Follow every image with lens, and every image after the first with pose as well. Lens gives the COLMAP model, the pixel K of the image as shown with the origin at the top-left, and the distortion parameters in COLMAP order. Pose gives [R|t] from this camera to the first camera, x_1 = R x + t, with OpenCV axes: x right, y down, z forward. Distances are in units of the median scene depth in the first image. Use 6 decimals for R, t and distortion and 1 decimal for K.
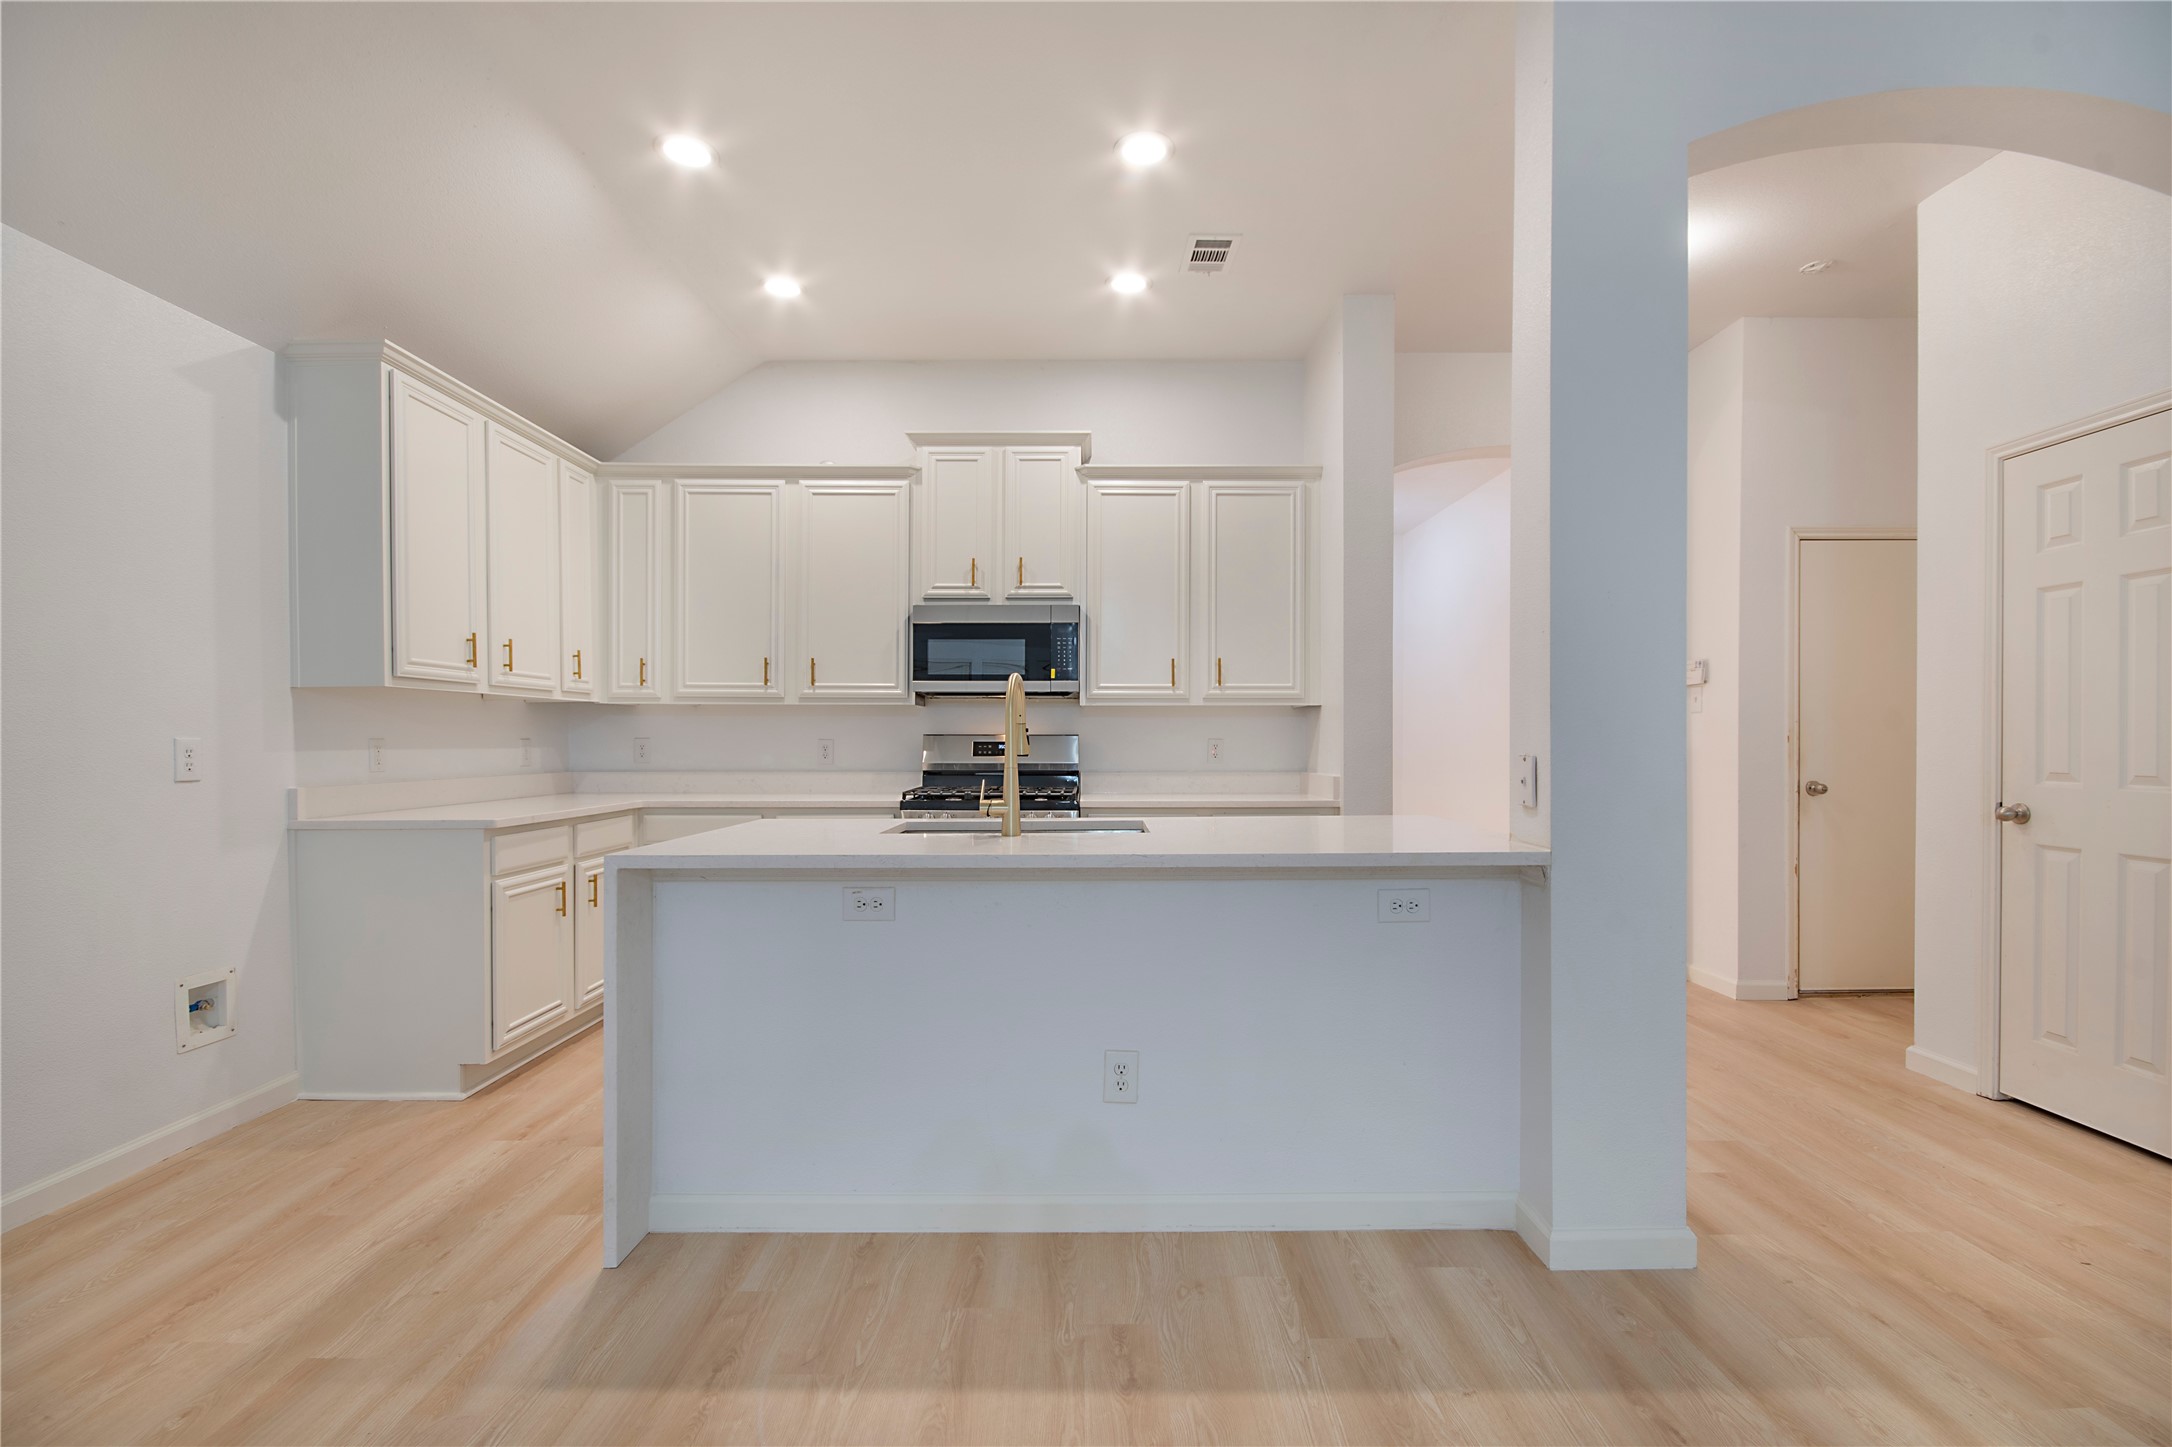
lens RADIAL K [[946.5, 0, 1096.8], [0, 946.5, 751.3], [0, 0, 1]] dist [-0.010974, -0.000124]
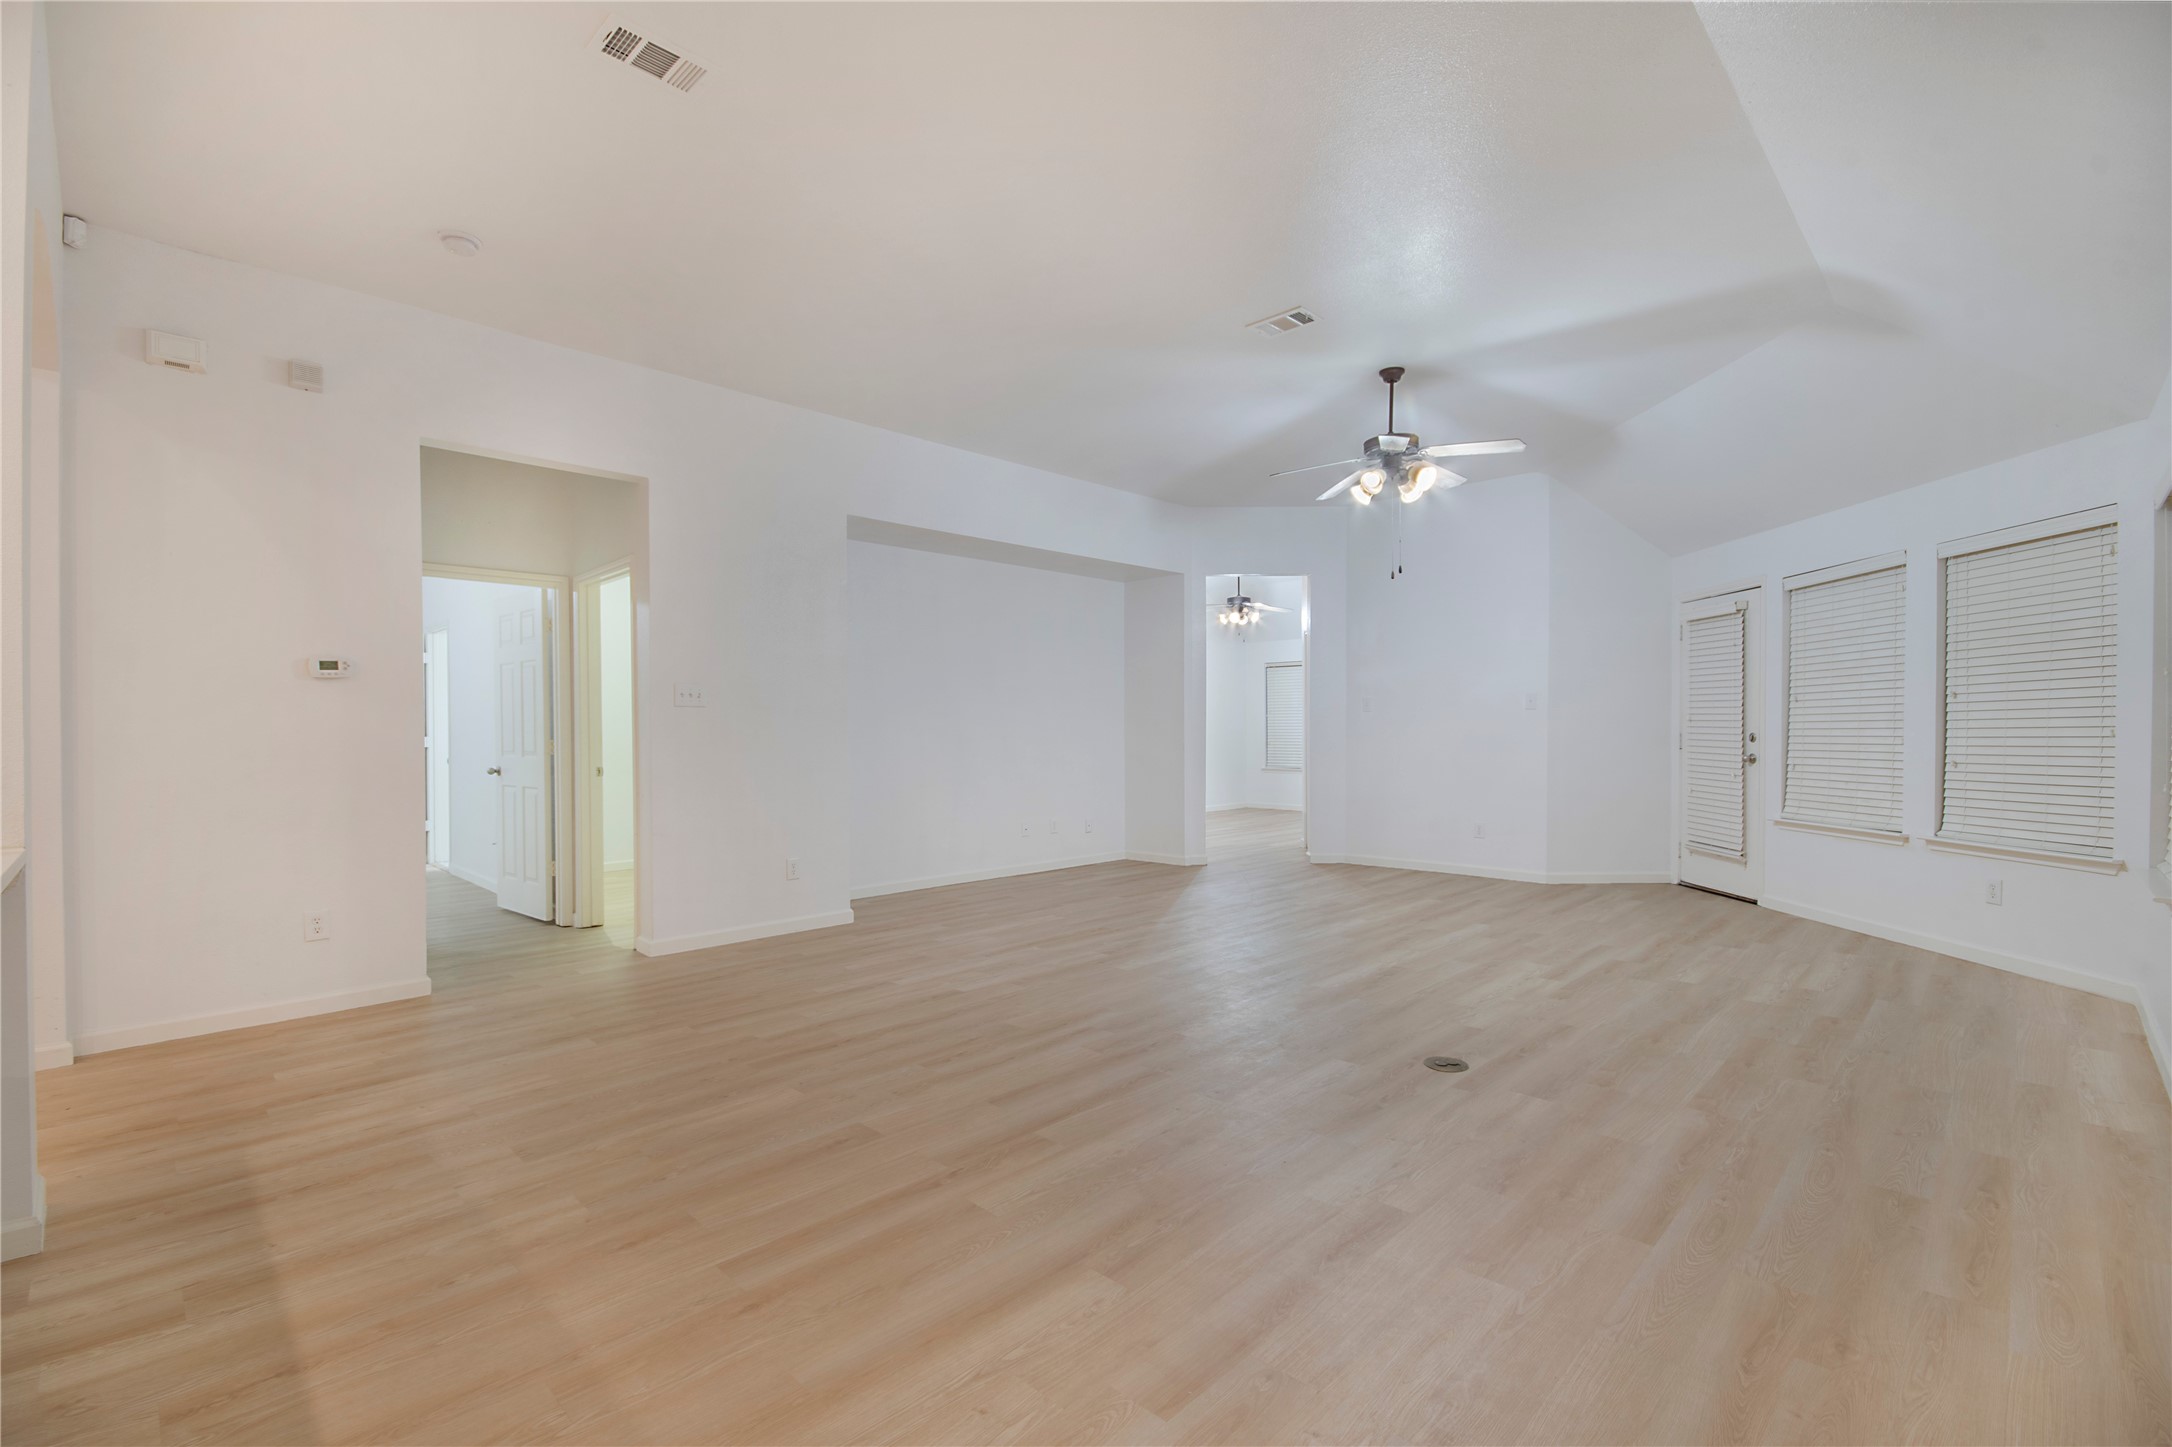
lens RADIAL K [[957.9, 0, 1090.7], [0, 957.9, 728.8], [0, 0, 1]] dist [0.002308, -0.008511]
pose [[-0.706119, 0.006472, 0.708064, -0.624179], [0.015147, 0.999867, 0.005966, -0.006651], [-0.707932, 0.014937, -0.706123, 0.527517]]
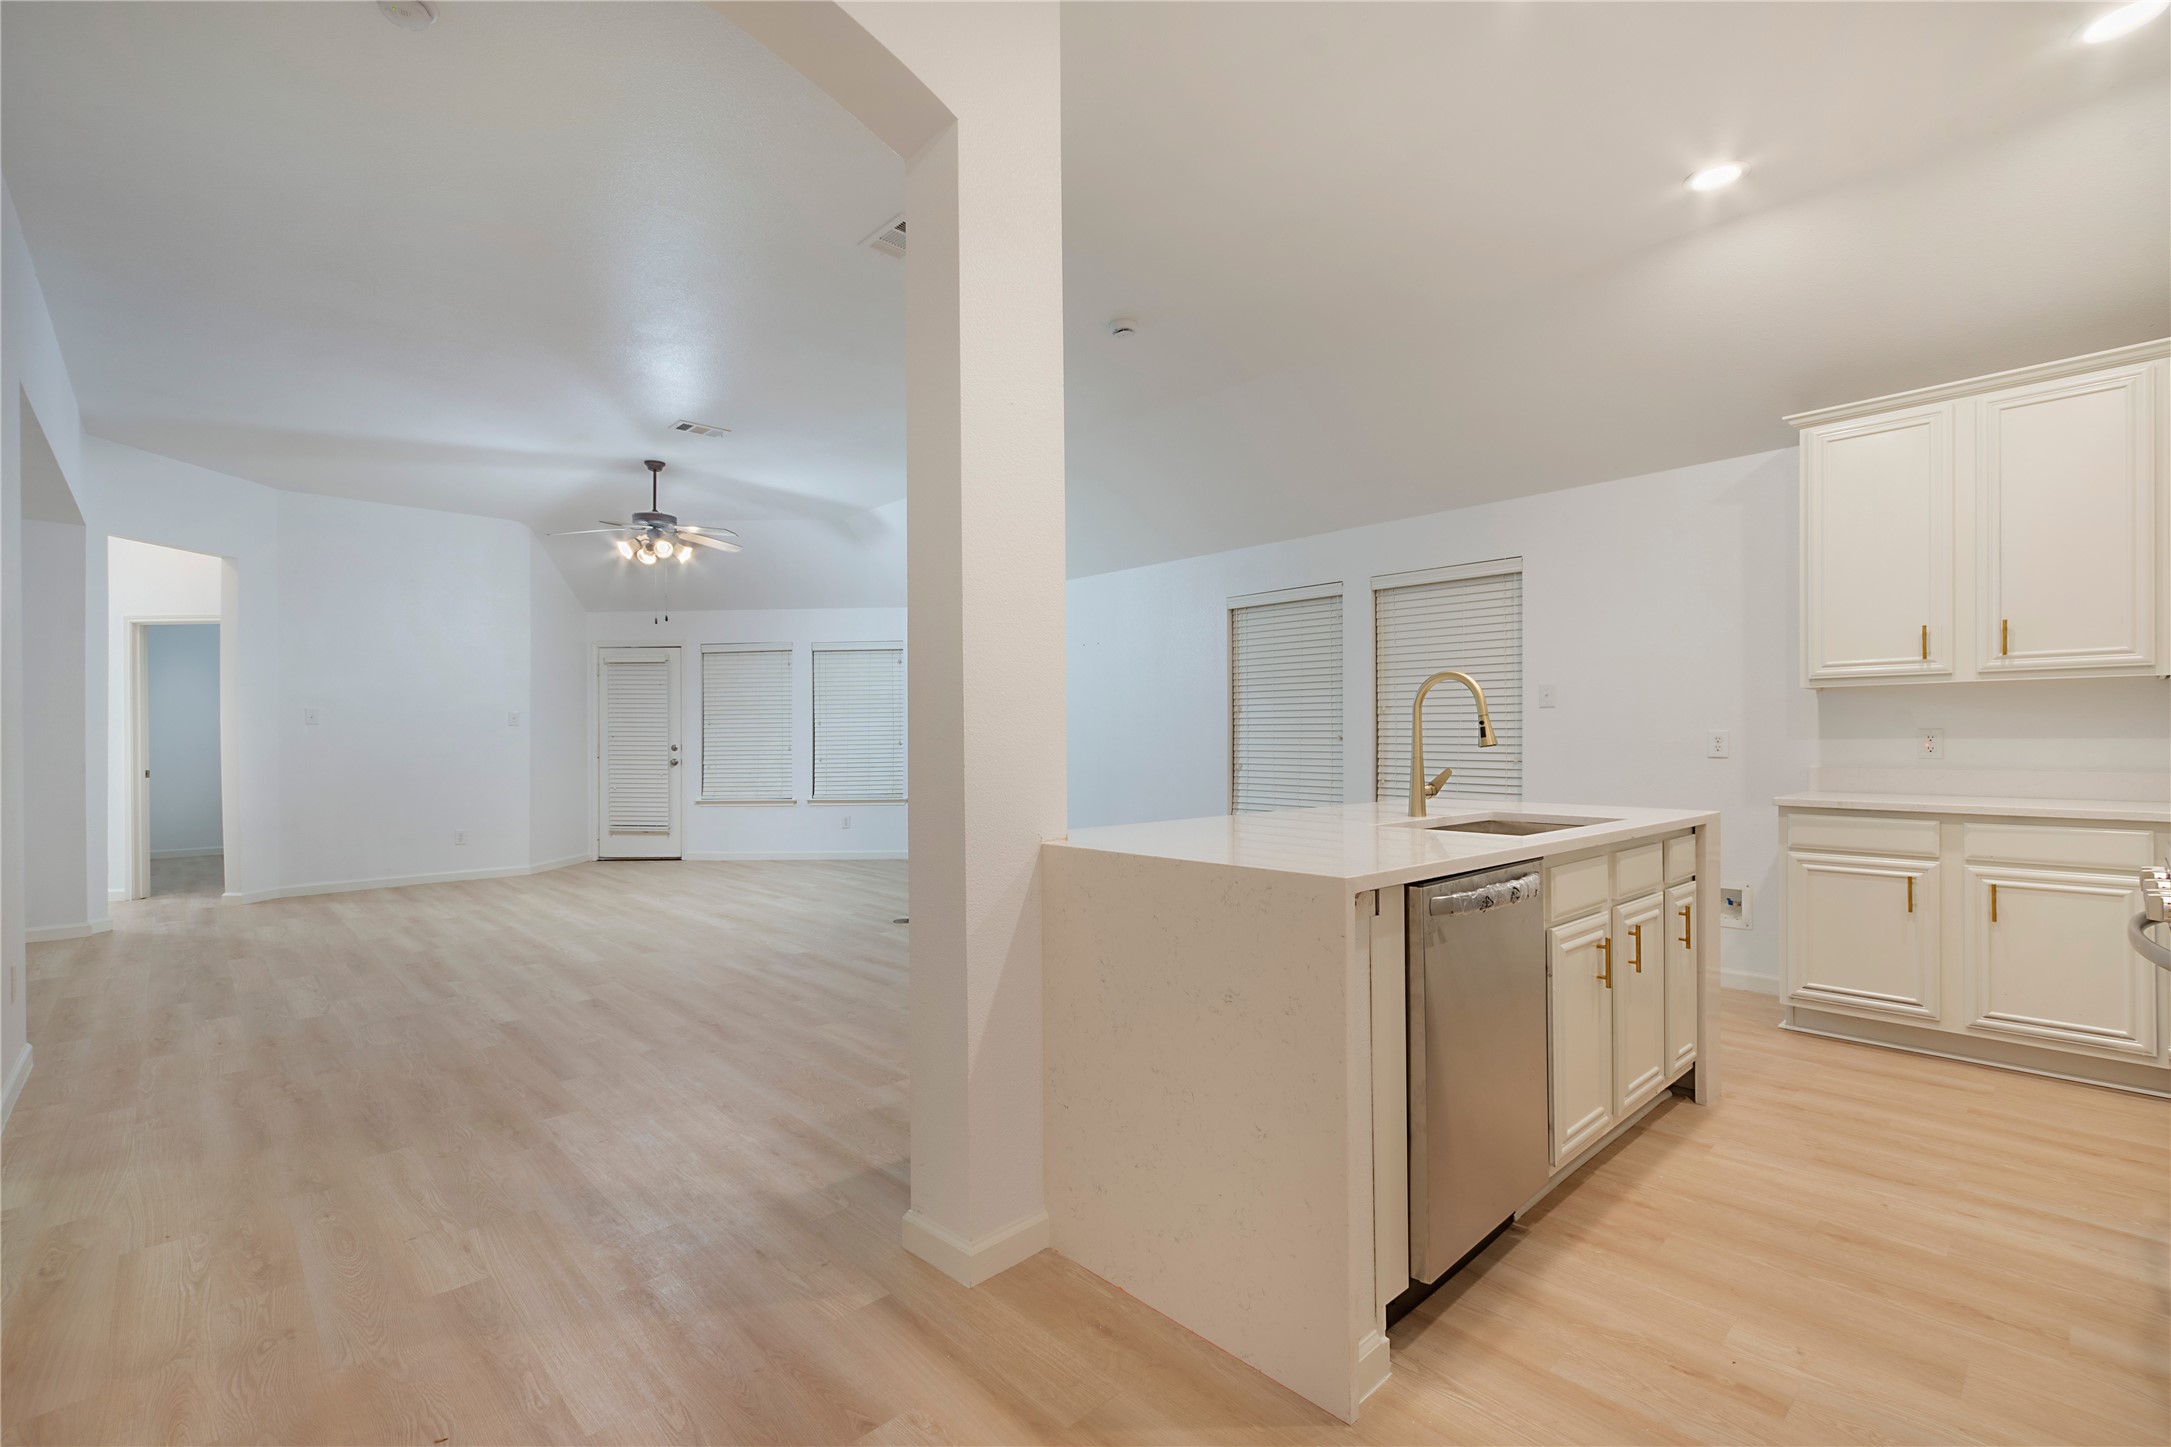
lens RADIAL K [[970.3, 0, 1089.9], [0, 970.3, 736.1], [0, 0, 1]] dist [-0.001174, -0.000289]
pose [[-0.736584, 0.007052, -0.676309, 0.706562], [0.001349, 0.999959, 0.008957, -0.015672], [0.676345, 0.005685, -0.736563, 1.129276]]
